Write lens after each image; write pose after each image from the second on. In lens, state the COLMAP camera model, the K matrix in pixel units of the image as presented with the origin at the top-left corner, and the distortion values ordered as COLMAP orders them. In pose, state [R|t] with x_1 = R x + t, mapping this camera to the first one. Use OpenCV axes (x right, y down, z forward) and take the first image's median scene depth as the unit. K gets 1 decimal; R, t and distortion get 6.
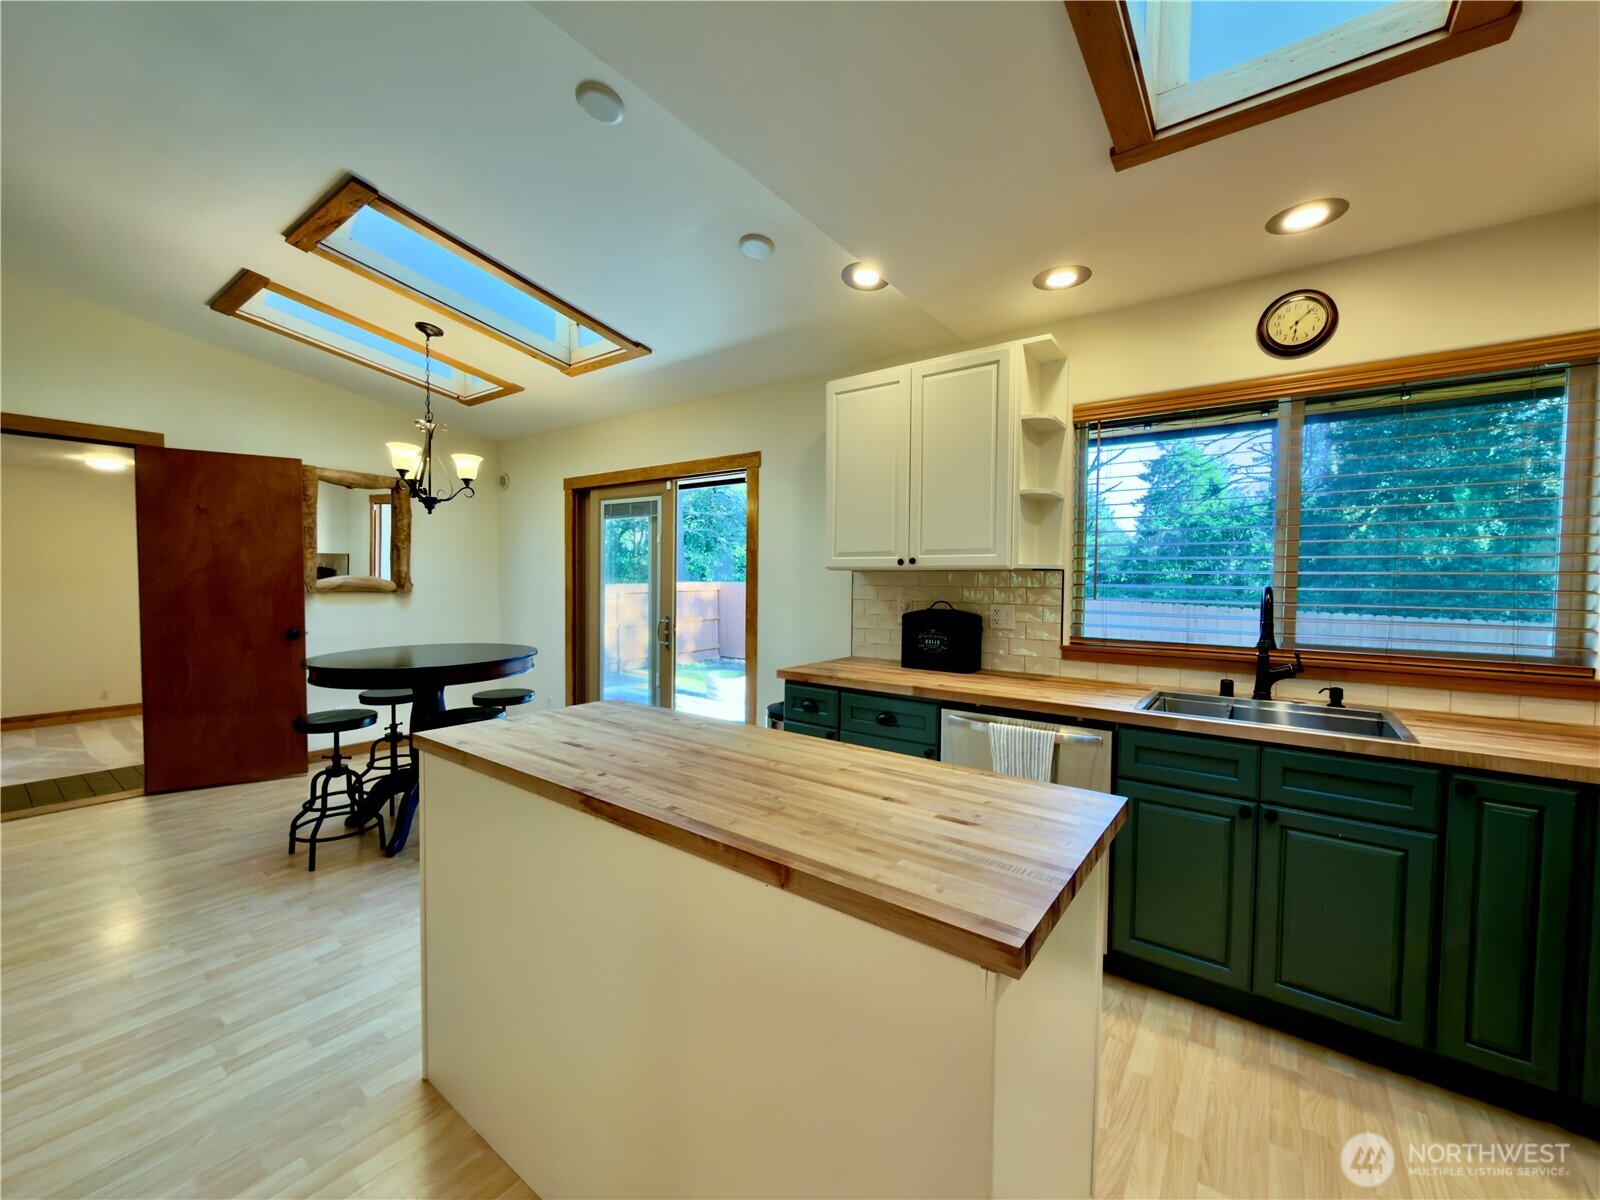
lens RADIAL K [[634.7, 0, 799.3], [0, 634.7, 600.5], [0, 0, 1]] dist [-0.000604, 0.000287]
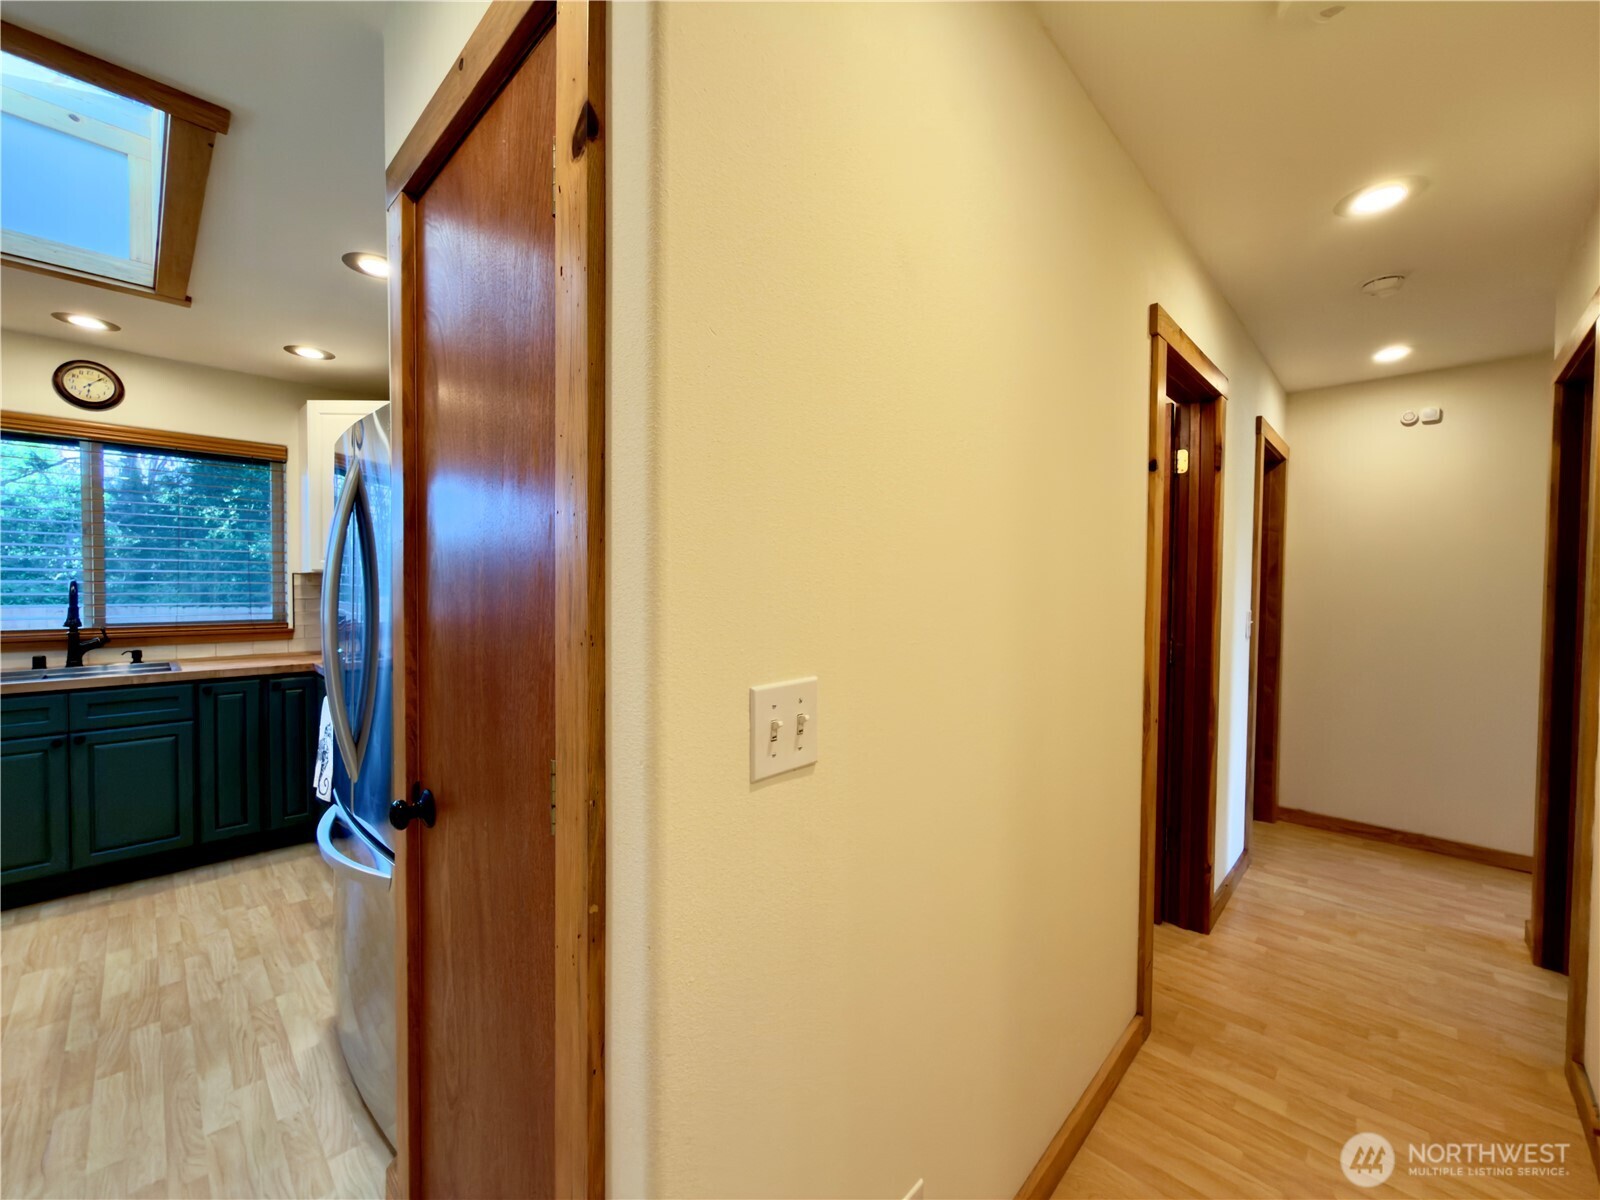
lens RADIAL K [[634.7, 0, 800.6], [0, 634.7, 596.8], [0, 0, 1]] dist [-0.000604, 0.000287]
pose [[0.122281, -0.031430, 0.991998, -0.437477], [0.031919, 0.999106, 0.027721, 0.024543], [-0.991982, 0.028274, 0.123175, -0.745795]]
